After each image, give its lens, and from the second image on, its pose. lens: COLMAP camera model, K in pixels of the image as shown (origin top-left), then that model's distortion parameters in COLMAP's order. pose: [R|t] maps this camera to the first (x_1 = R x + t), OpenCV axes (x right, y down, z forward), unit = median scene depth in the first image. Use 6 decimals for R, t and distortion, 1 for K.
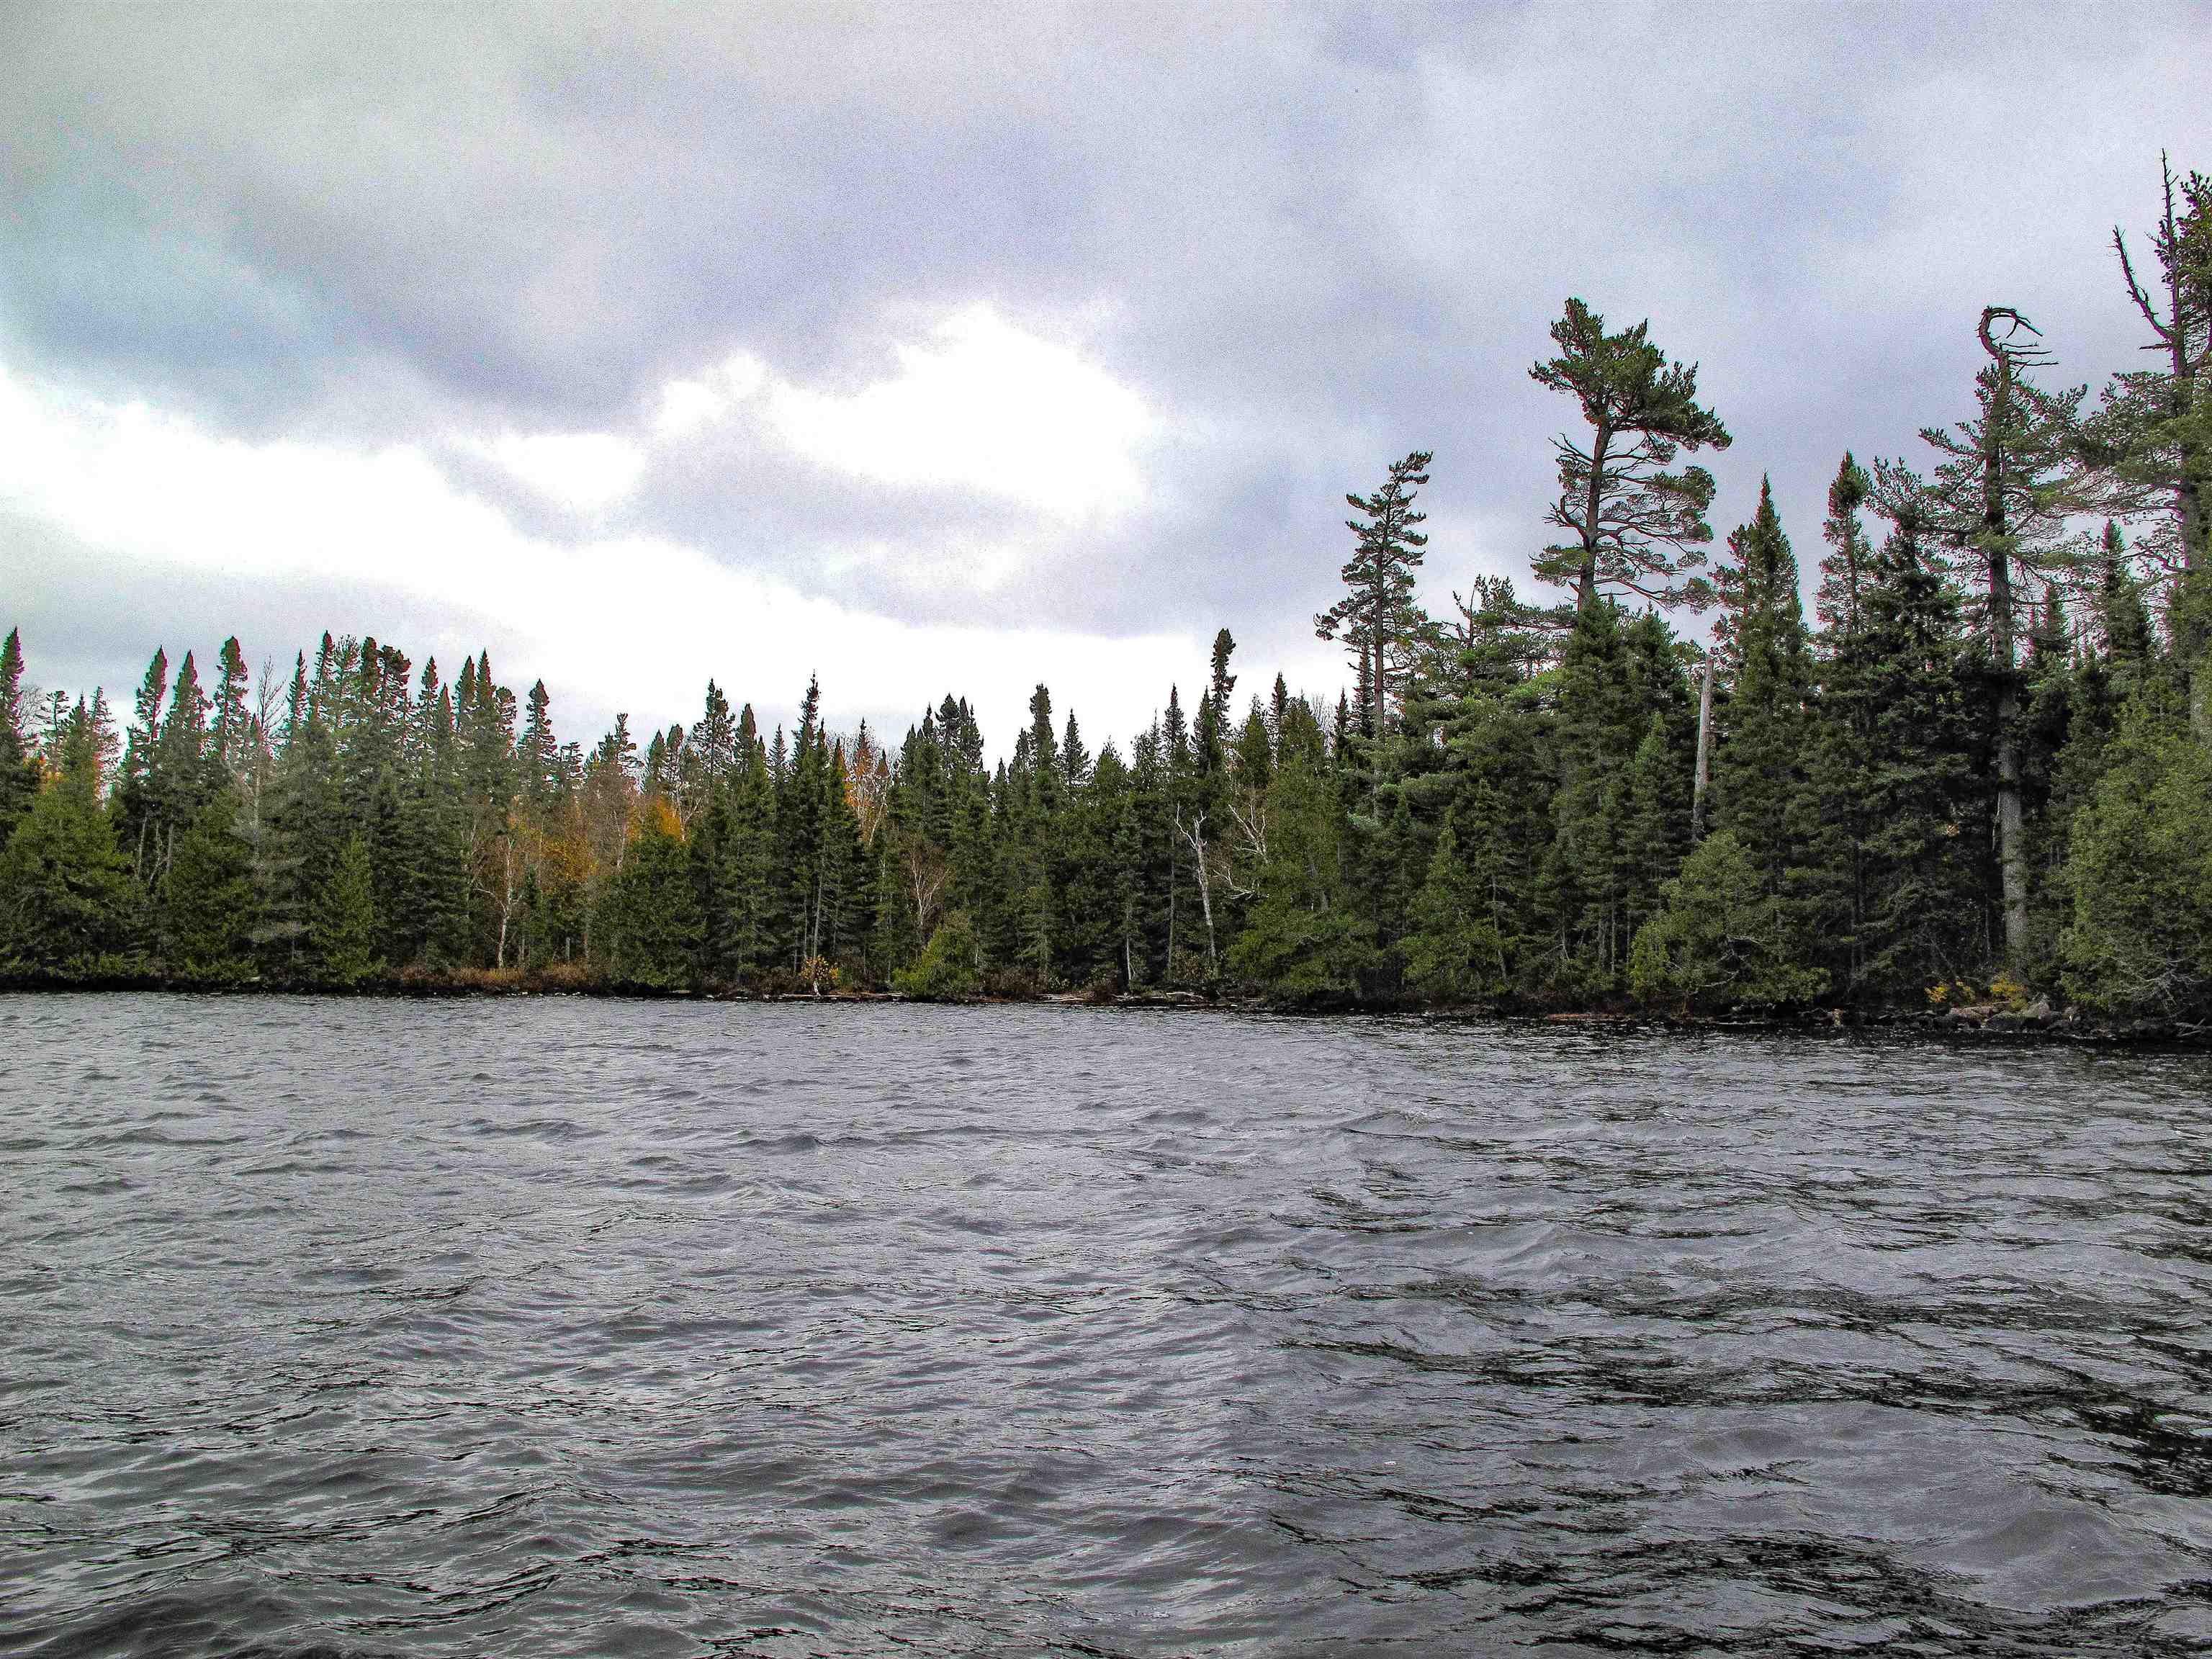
lens RADIAL K [[1883.2, 0, 1106.0], [0, 1883.2, 829.5], [0, 0, 1]] dist [-0.129045, 0.112135]
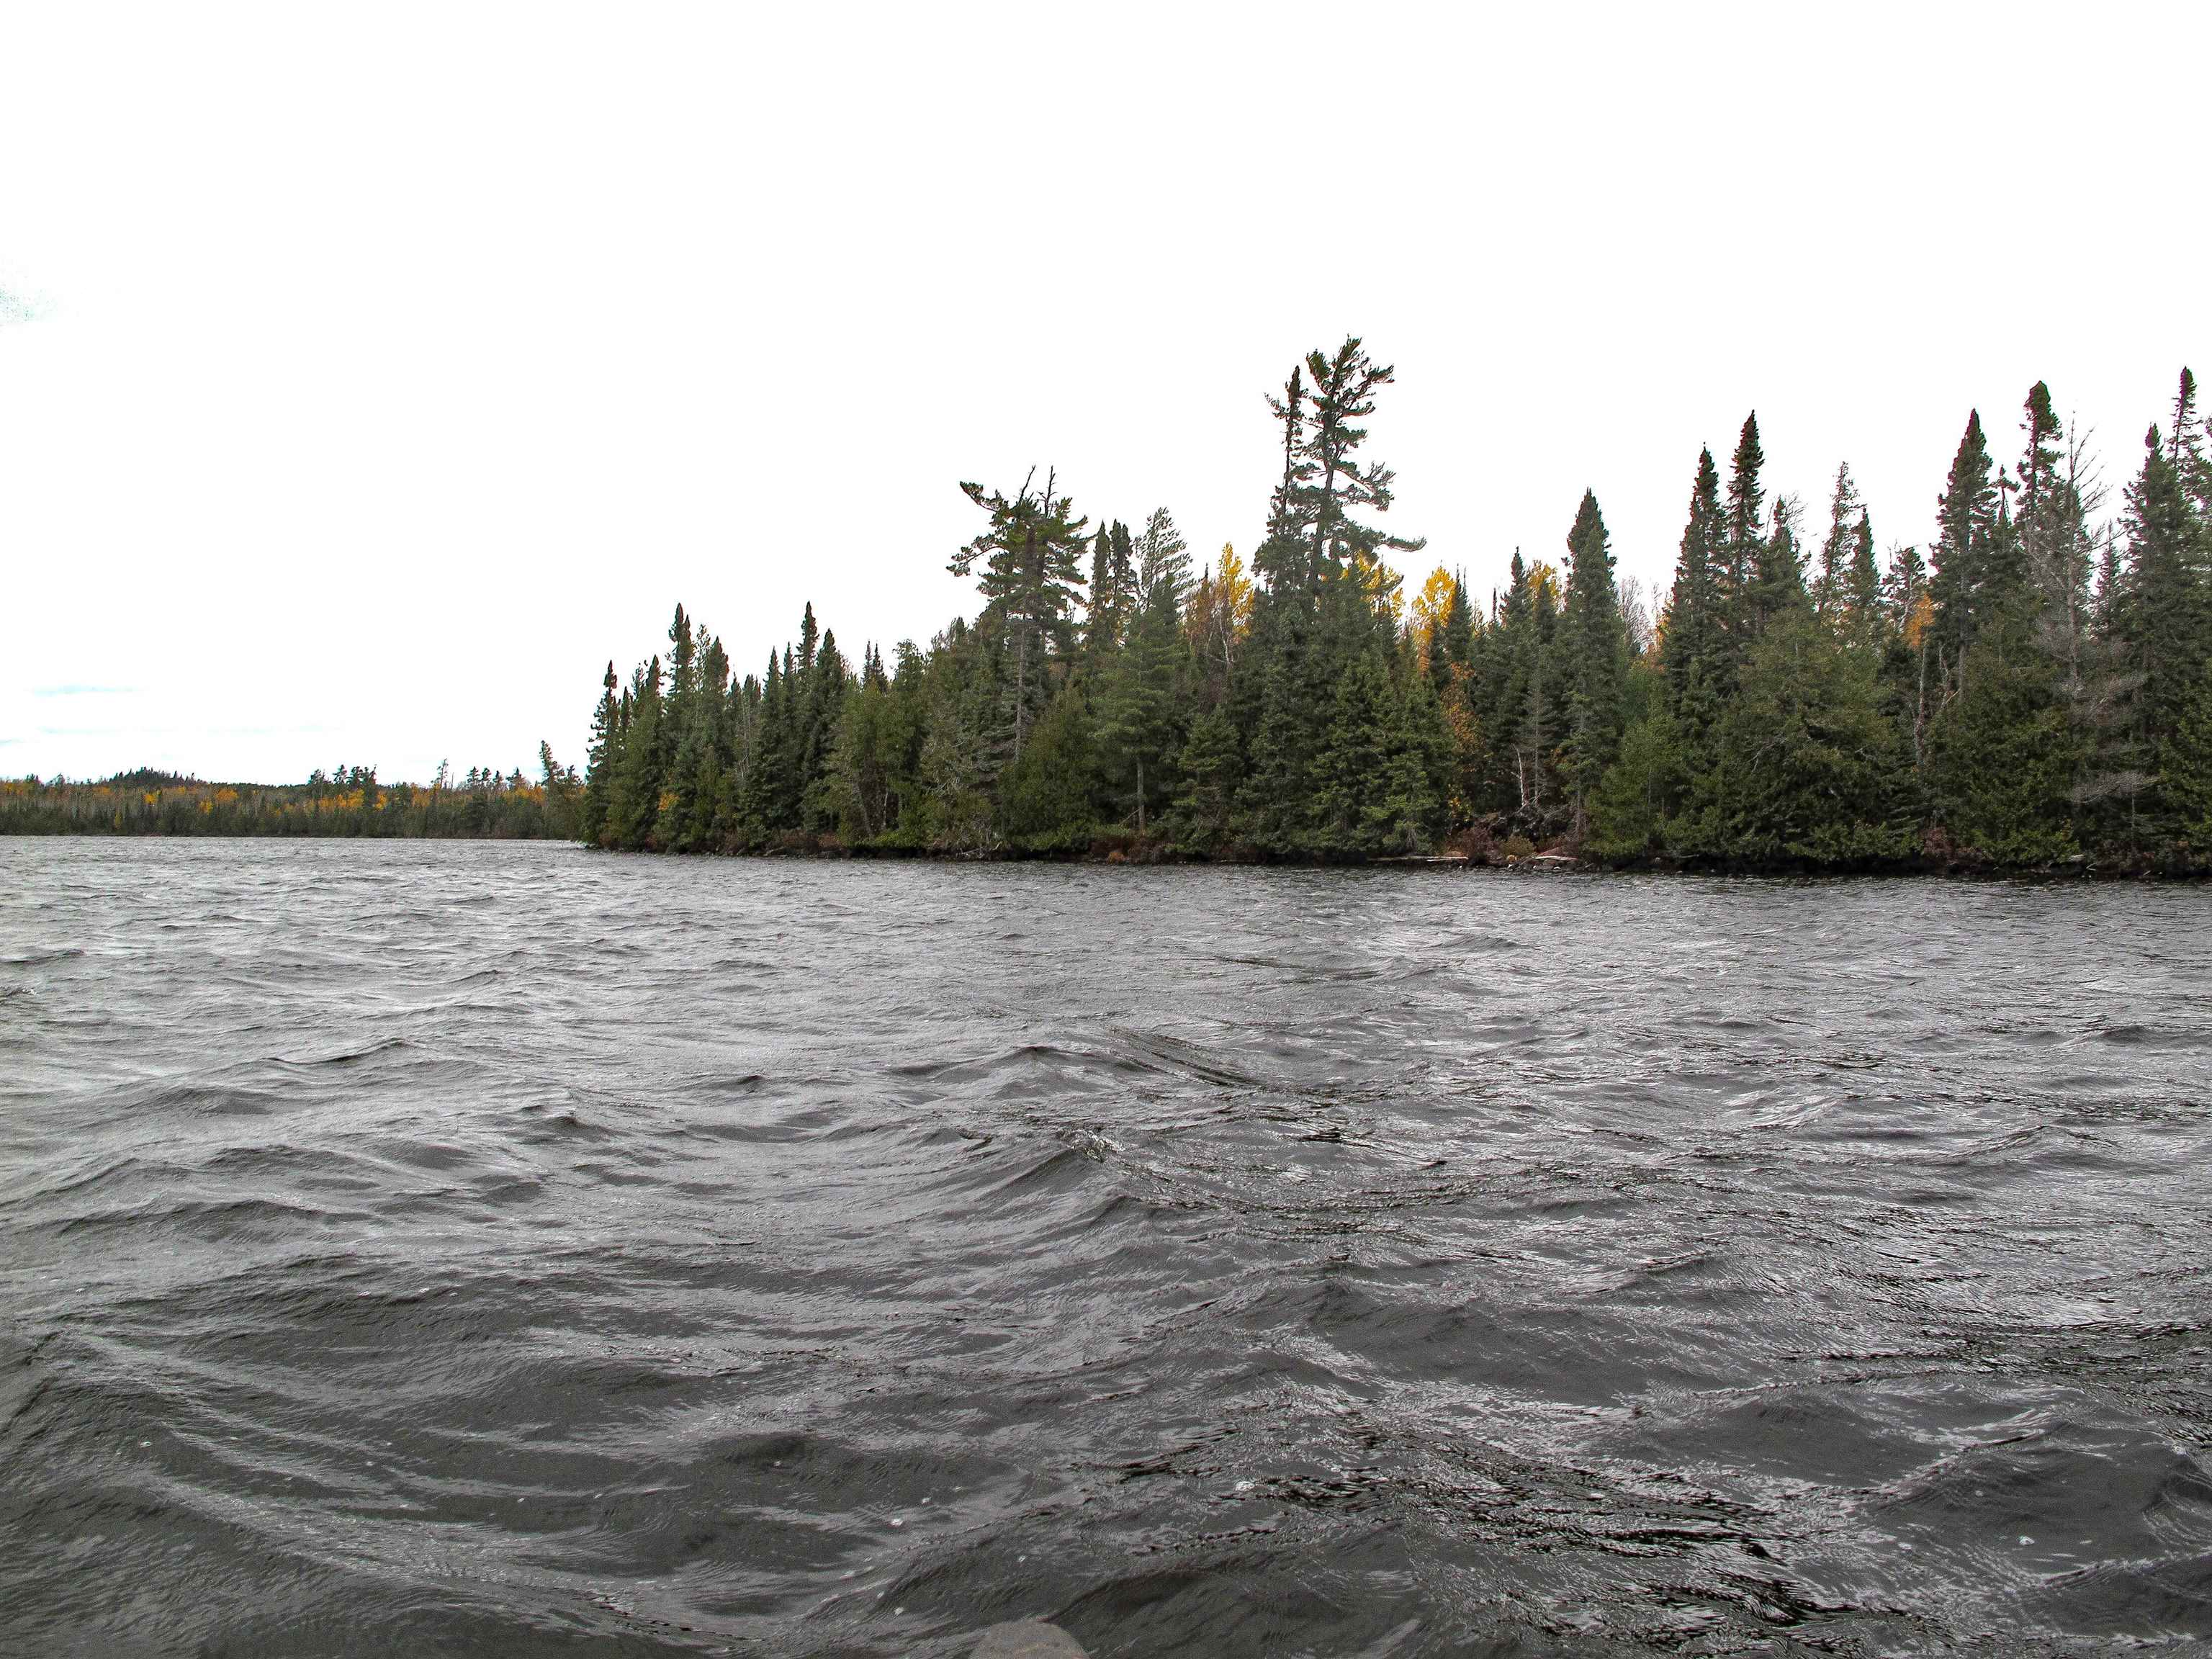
lens RADIAL K [[1883.2, 0, 1106.0], [0, 1883.2, 829.5], [0, 0, 1]] dist [-0.129045, 0.112135]
pose [[0.577492, -0.006745, -0.816368, -0.187442], [0.065904, 0.997087, 0.038382, 0.034304], [0.813732, -0.075967, 0.576255, 0.510771]]
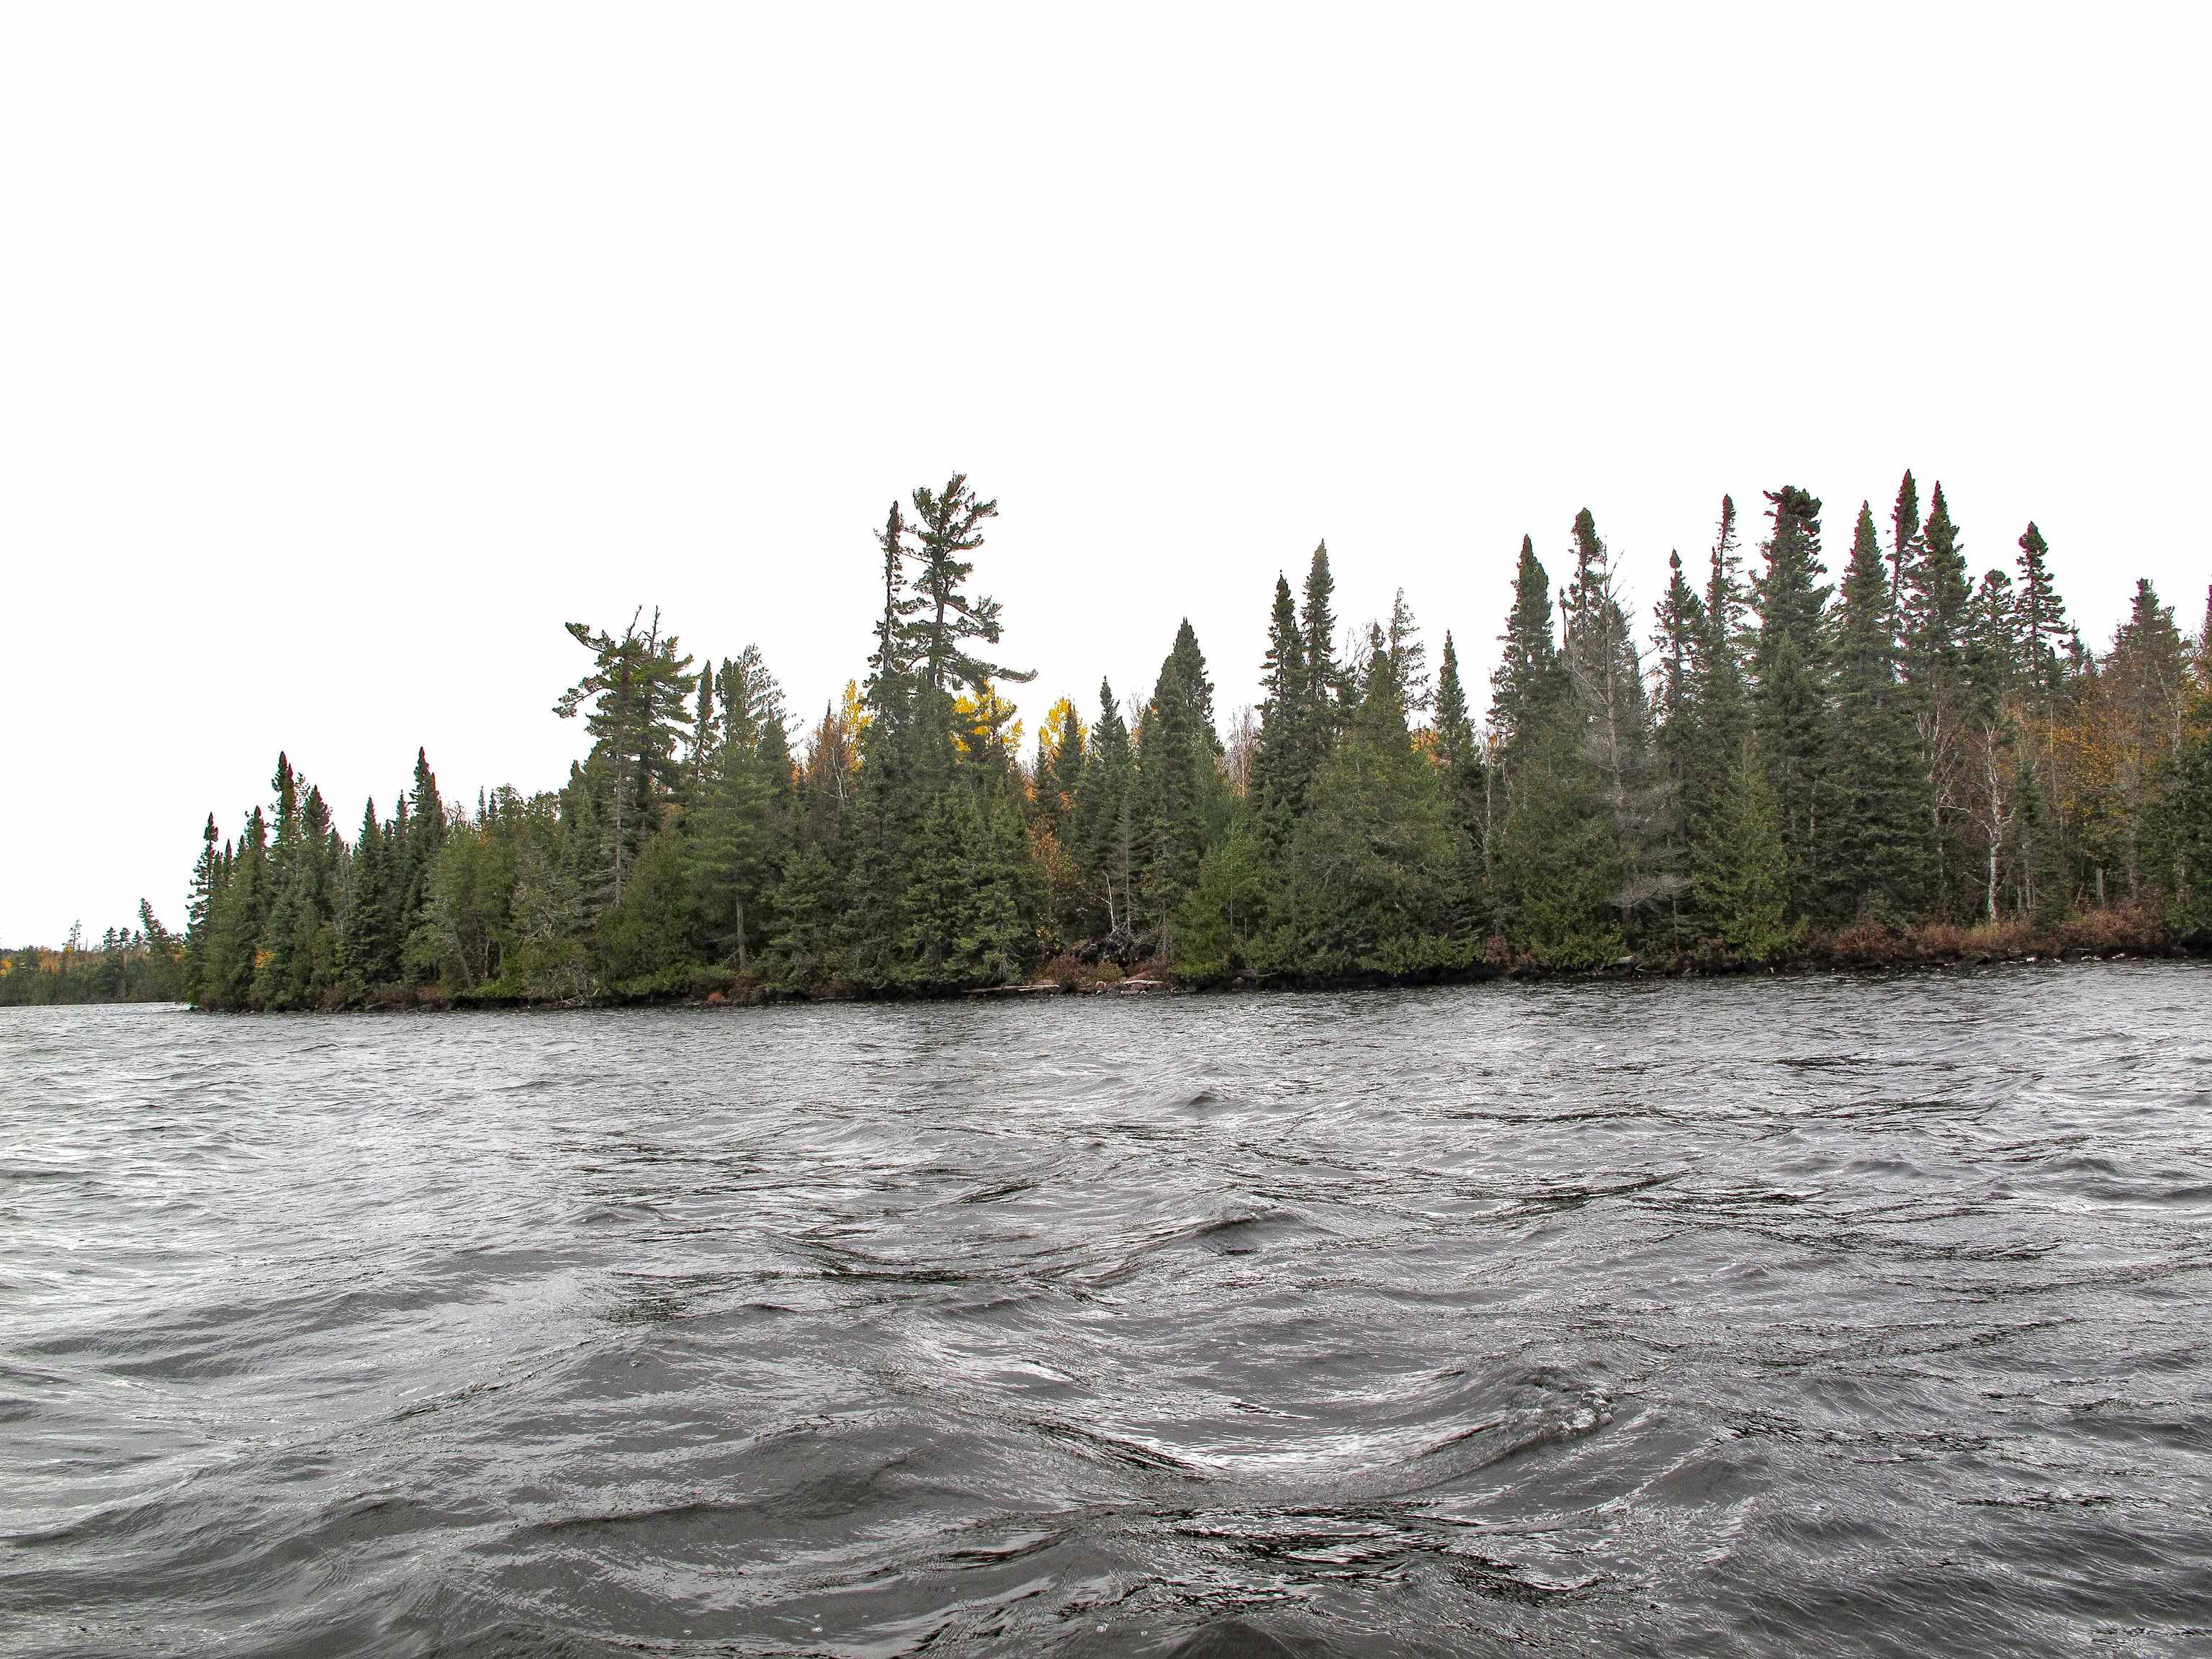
lens RADIAL K [[1883.2, 0, 1106.0], [0, 1883.2, 829.5], [0, 0, 1]] dist [-0.129045, 0.112135]
pose [[0.699659, -0.083455, -0.709586, -0.143722], [0.100529, 0.994774, -0.017874, 0.038987], [0.707369, -0.058828, 0.704392, 0.569956]]
